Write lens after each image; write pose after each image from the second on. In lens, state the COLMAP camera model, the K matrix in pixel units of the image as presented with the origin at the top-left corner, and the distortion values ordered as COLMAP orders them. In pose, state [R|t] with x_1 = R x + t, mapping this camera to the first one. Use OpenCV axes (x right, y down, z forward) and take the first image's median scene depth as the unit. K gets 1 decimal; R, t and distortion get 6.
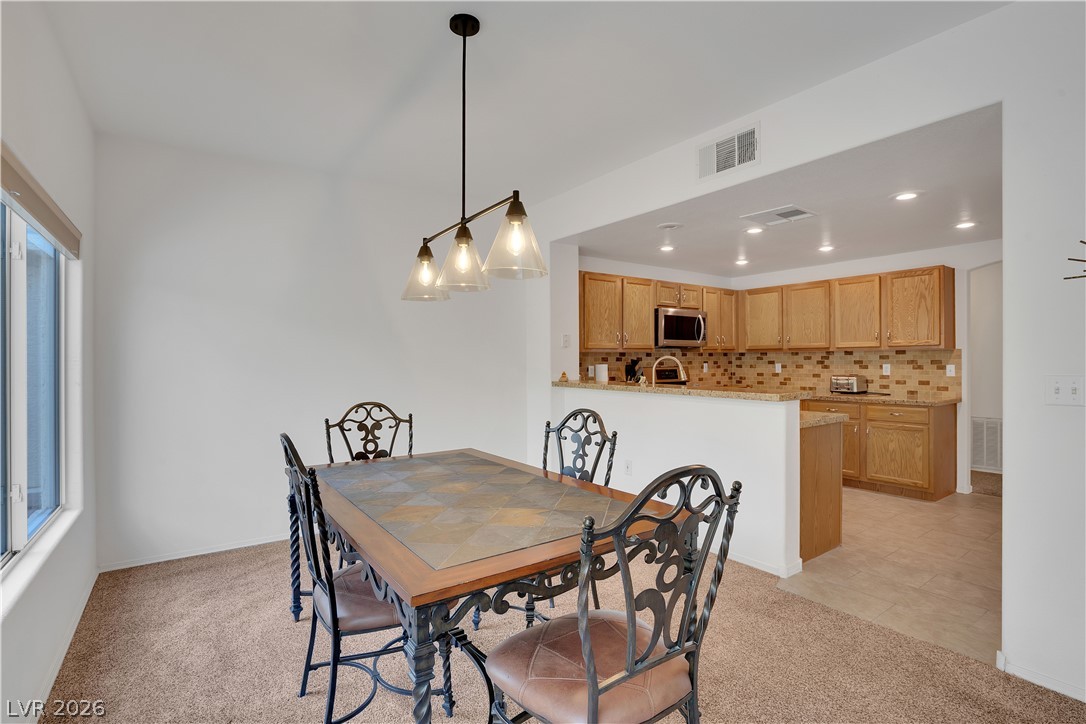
lens RADIAL K [[519.2, 0, 543.0], [0, 519.2, 362.0], [0, 0, 1]] dist [-0.069647, 0.035179]
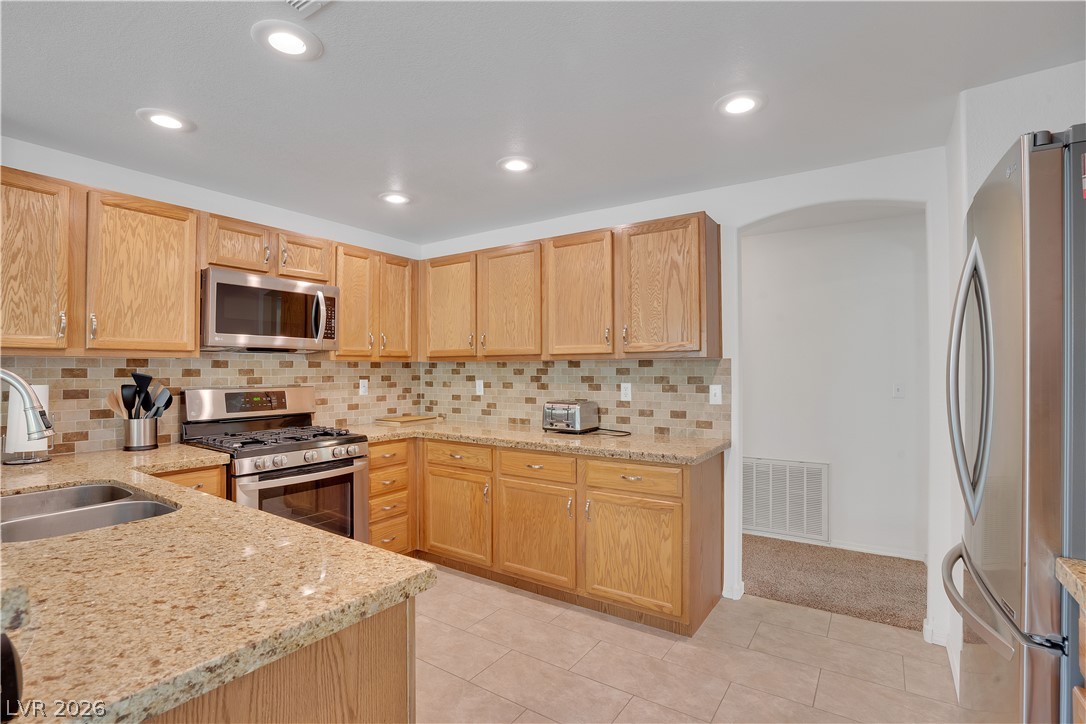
lens RADIAL K [[519.2, 0, 543.0], [0, 519.2, 362.0], [0, 0, 1]] dist [-0.069647, 0.035179]
pose [[0.934319, 0.011260, 0.356261, 0.351247], [-0.003696, 0.999753, -0.021906, -0.006444], [-0.356420, 0.019151, 0.934130, 0.439759]]
